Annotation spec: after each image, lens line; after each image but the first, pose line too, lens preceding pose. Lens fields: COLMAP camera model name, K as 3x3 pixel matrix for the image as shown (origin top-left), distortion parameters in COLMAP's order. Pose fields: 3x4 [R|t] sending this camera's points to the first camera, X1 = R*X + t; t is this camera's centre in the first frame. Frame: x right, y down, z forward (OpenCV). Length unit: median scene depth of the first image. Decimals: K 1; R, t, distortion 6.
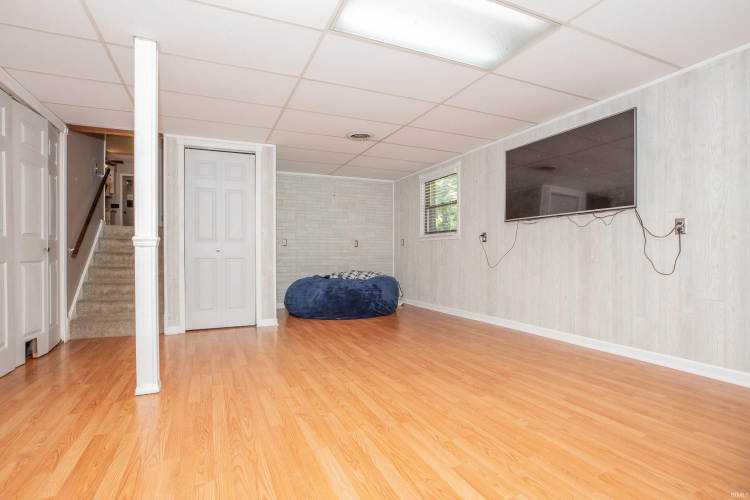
lens RADIAL K [[363.6, 0, 375.0], [0, 363.6, 250.0], [0, 0, 1]] dist [-0.001645, -0.000218]
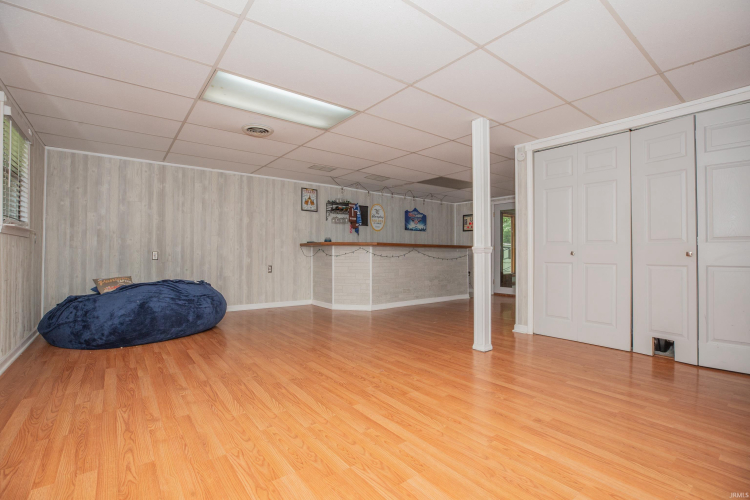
lens RADIAL K [[353.3, 0, 387.0], [0, 353.3, 242.5], [0, 0, 1]] dist [-0.017465, 0.000401]
pose [[-0.967316, -0.002628, -0.253559, 0.119275], [0.004557, 0.999605, -0.027747, -0.011897], [0.253532, -0.027995, -0.966922, 2.085476]]
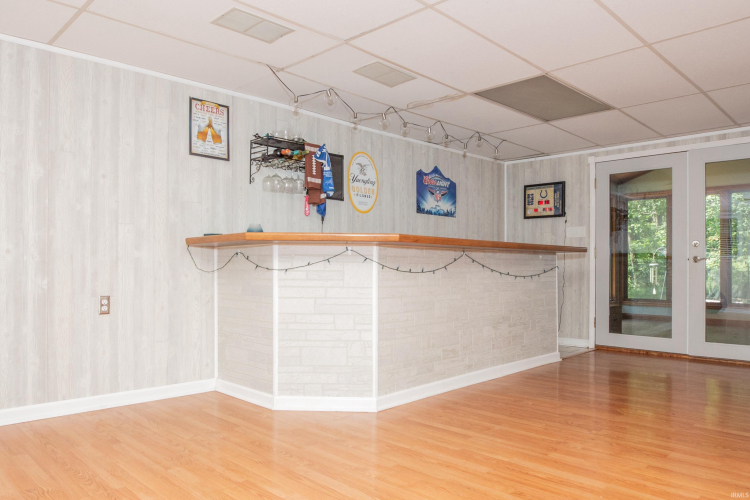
lens RADIAL K [[532.1, 0, 359.9], [0, 532.1, 252.9], [0, 0, 1]] dist [-0.011274, -0.000632]
pose [[-0.937320, -0.002247, -0.348462, 0.128848], [0.004411, 0.999823, -0.018313, -0.009948], [0.348441, -0.018702, -0.937144, 1.673611]]
